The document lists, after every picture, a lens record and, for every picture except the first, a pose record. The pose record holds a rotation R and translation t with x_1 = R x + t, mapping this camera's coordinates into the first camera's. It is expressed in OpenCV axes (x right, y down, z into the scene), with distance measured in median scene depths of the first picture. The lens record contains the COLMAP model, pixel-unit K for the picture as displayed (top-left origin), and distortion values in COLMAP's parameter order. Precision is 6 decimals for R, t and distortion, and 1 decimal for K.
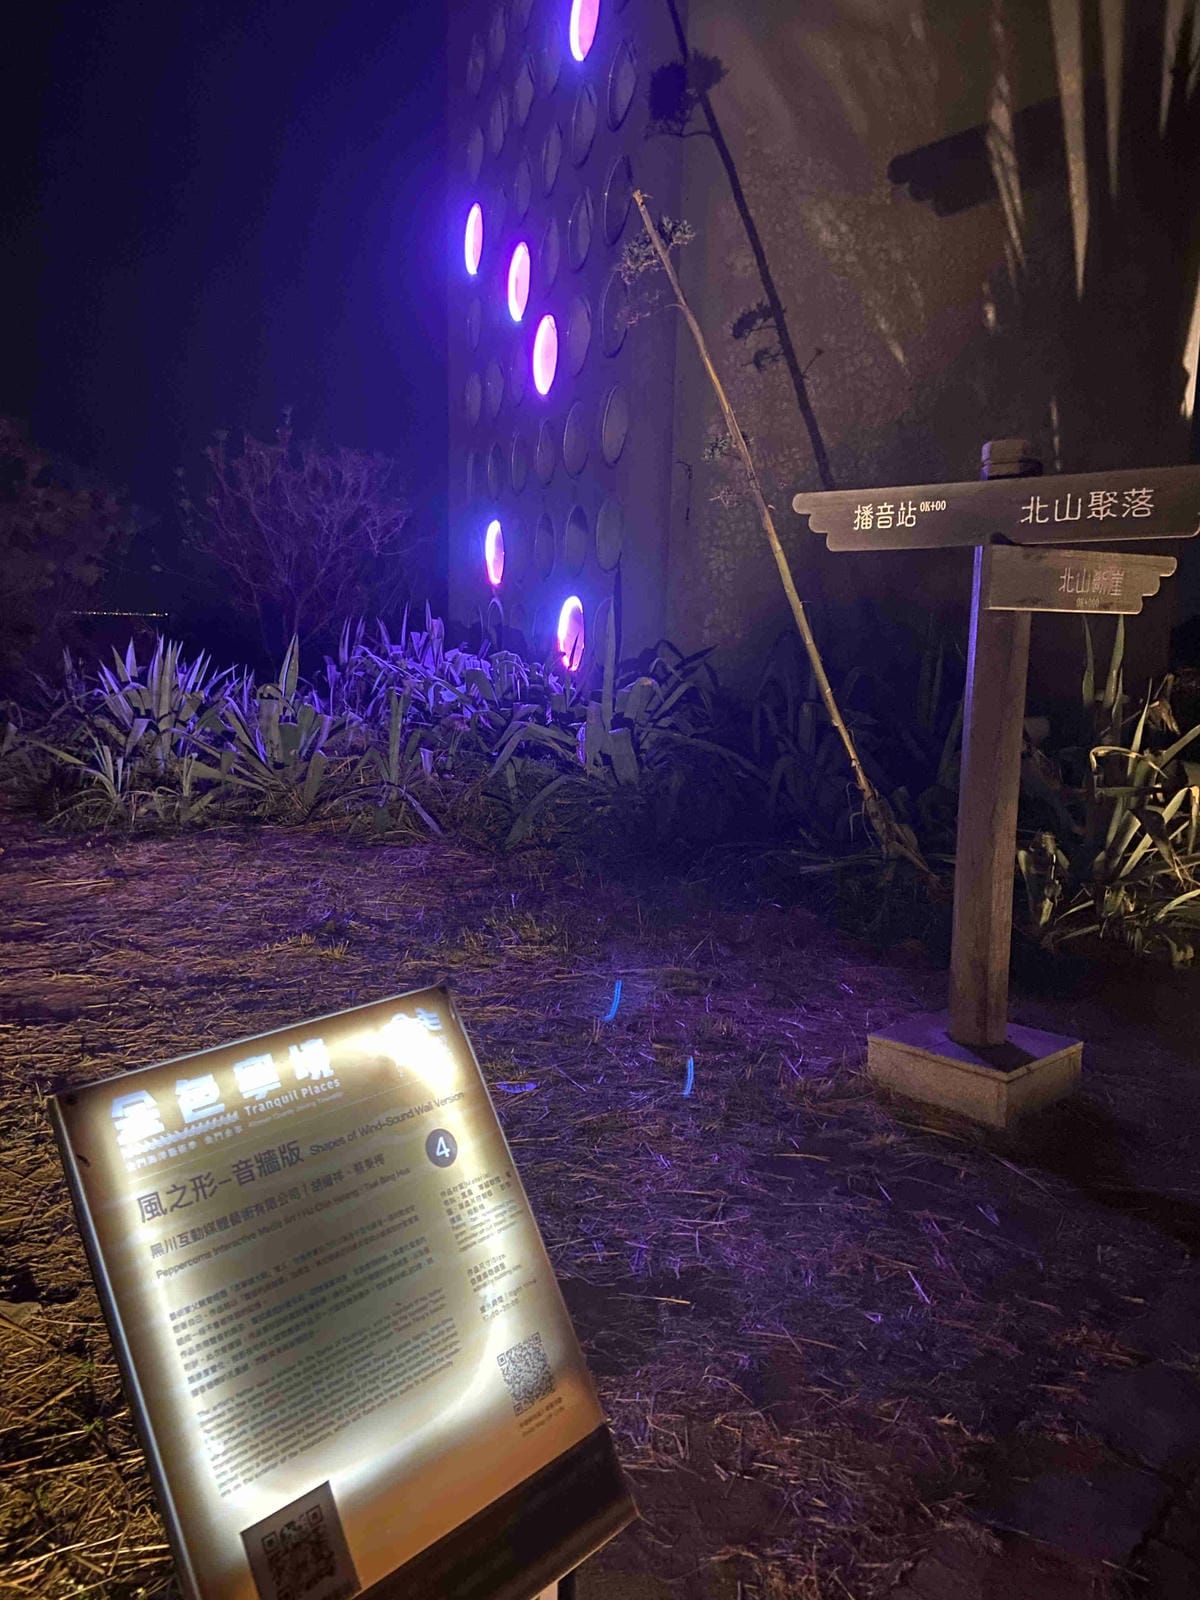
lens RADIAL K [[1229.5, 0, 600.0], [0, 1229.5, 800.0], [0, 0, 1]] dist [0.132319, -0.157798]
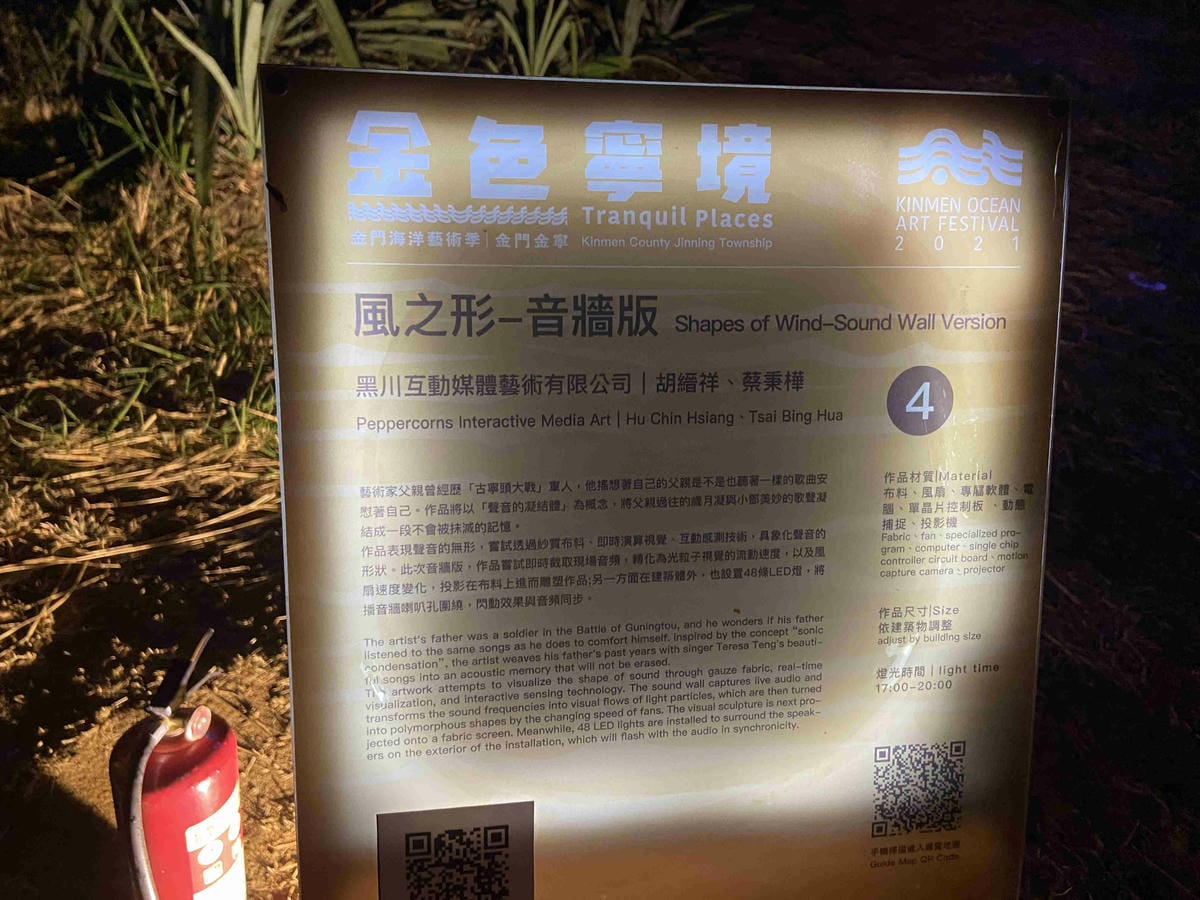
lens RADIAL K [[922.1, 0, 600.0], [0, 922.1, 450.0], [0, 0, 1]] dist [0.132319, -0.157798]
pose [[0.778861, 0.441076, -0.445900, -0.051087], [-0.176812, 0.836518, 0.518628, 0.126037], [0.601758, -0.325099, 0.729519, 0.691407]]
